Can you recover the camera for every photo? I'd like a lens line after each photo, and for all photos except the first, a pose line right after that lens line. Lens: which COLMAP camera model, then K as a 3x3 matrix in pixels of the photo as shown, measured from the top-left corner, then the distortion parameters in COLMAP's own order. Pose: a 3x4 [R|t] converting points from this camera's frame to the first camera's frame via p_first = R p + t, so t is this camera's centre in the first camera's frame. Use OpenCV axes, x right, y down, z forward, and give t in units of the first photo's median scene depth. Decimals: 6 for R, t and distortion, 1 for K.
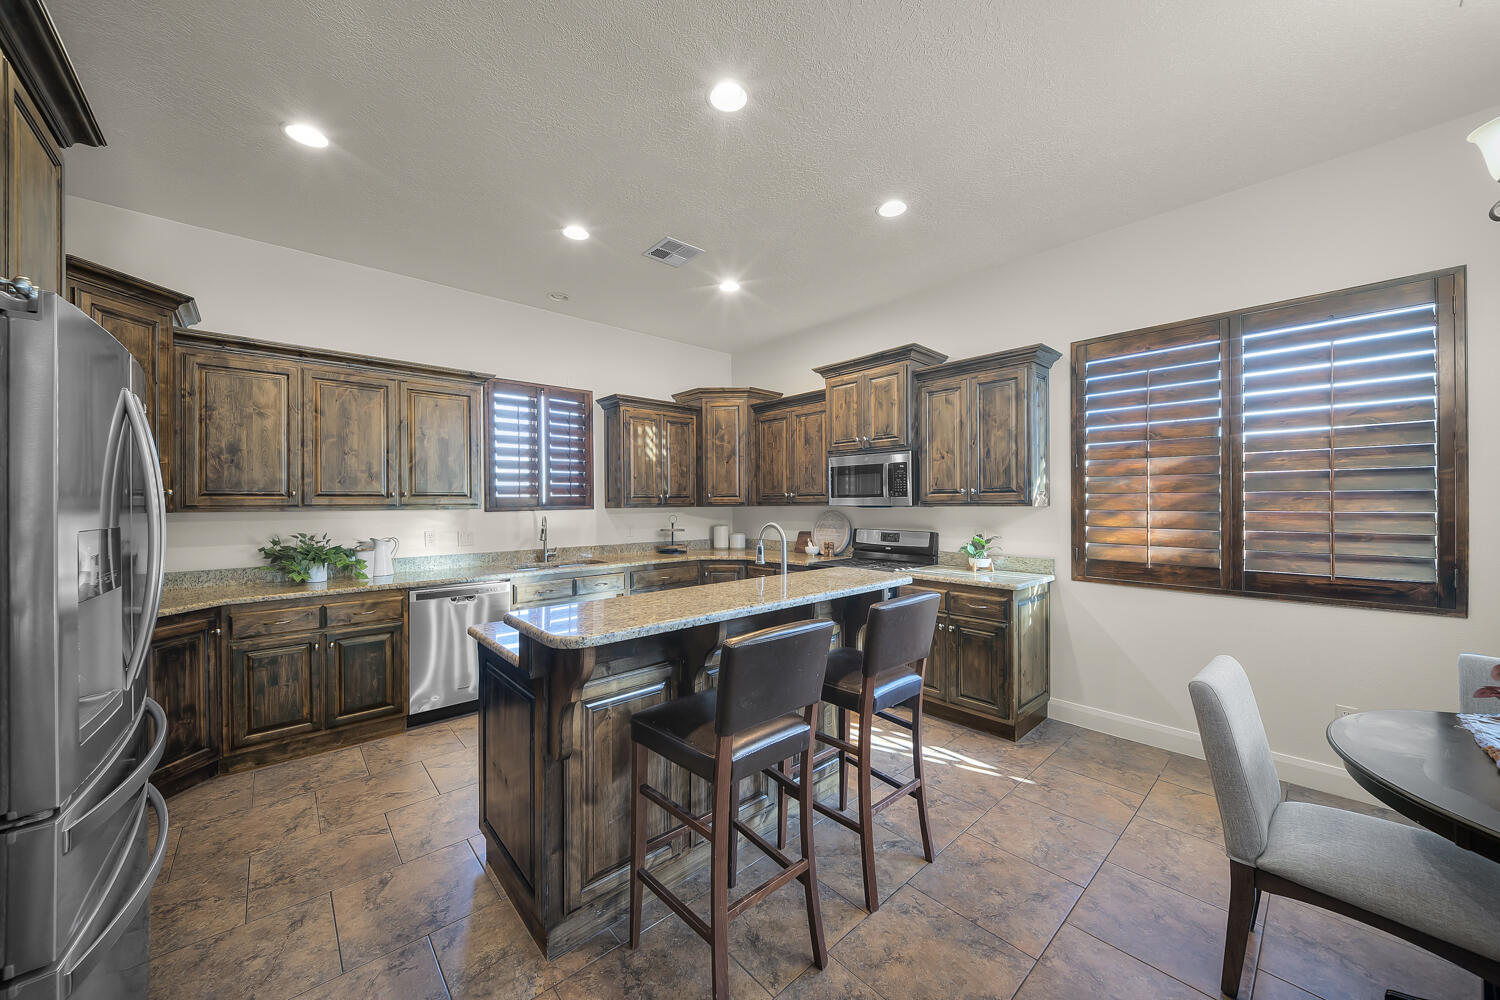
lens RADIAL K [[528.7, 0, 750.0], [0, 528.7, 500.0], [0, 0, 1]] dist [-0.001576, -0.000236]
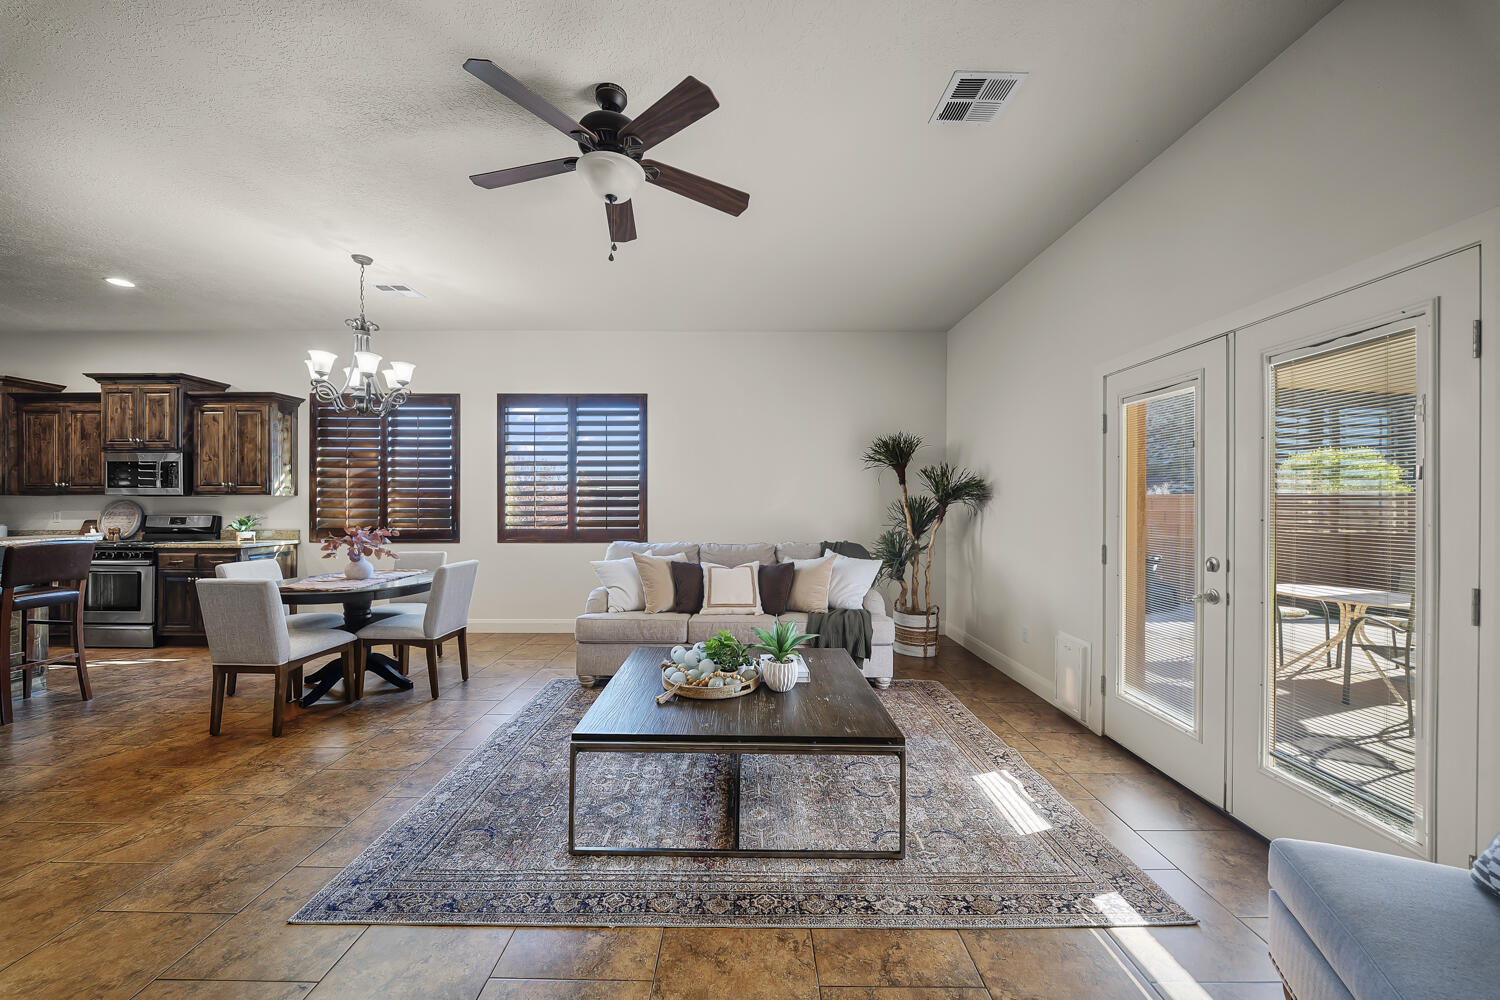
lens RADIAL K [[528.7, 0, 750.0], [0, 528.7, 500.0], [0, 0, 1]] dist [-0.001576, -0.000236]
pose [[0.674389, 0.011258, 0.738290, 0.281972], [-0.006452, 0.999935, -0.009354, 0.026959], [-0.738348, 0.001544, 0.674418, -0.911306]]
